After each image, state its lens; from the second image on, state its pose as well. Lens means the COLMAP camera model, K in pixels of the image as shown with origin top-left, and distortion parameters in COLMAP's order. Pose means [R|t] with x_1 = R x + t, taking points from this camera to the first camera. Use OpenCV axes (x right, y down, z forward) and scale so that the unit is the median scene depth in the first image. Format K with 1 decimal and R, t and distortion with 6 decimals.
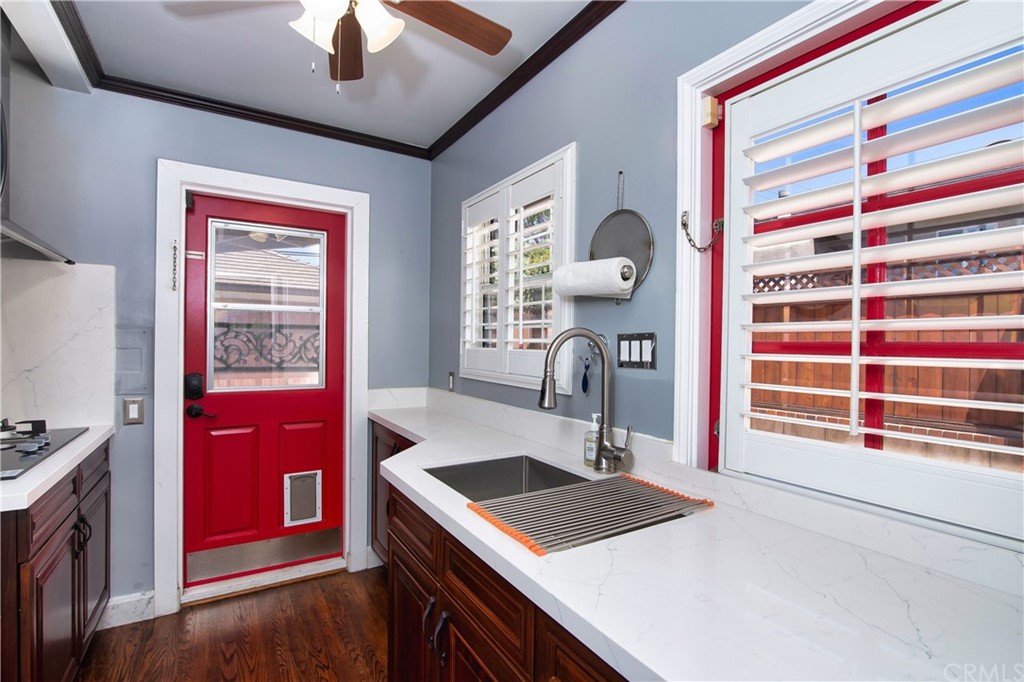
lens RADIAL K [[469.0, 0, 513.1], [0, 469.0, 345.3], [0, 0, 1]] dist [-0.004615, -0.000455]
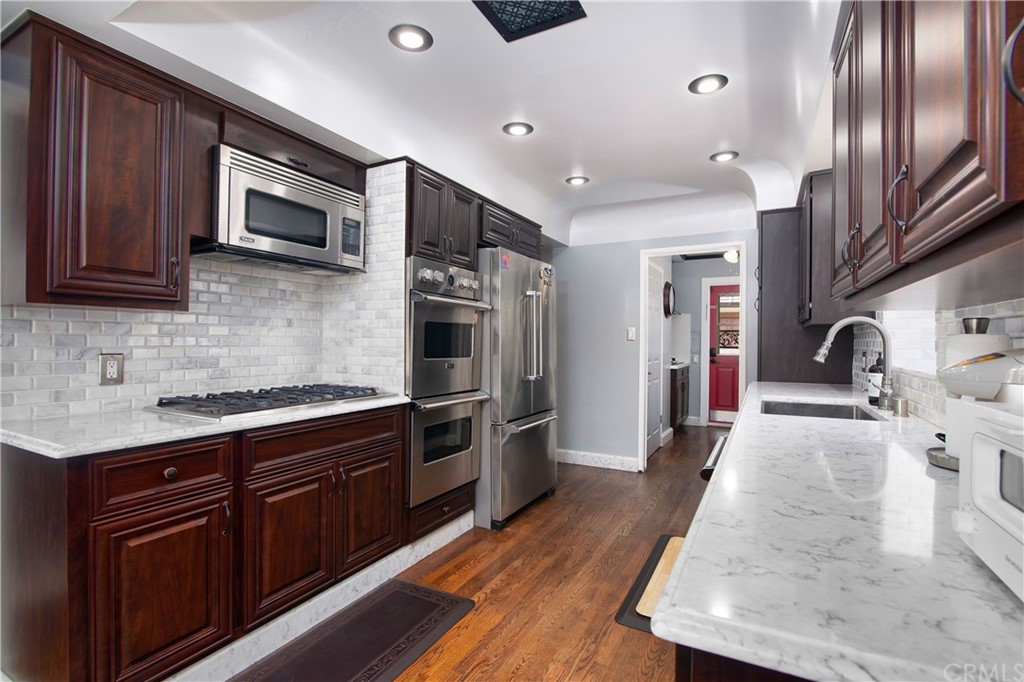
lens RADIAL K [[469.0, 0, 512.9], [0, 469.0, 341.7], [0, 0, 1]] dist [-0.004615, -0.000455]
pose [[0.490732, -0.001804, -0.871309, 1.146591], [-0.010256, 0.999917, -0.007846, 0.053382], [0.871250, 0.012786, 0.490673, -1.389118]]
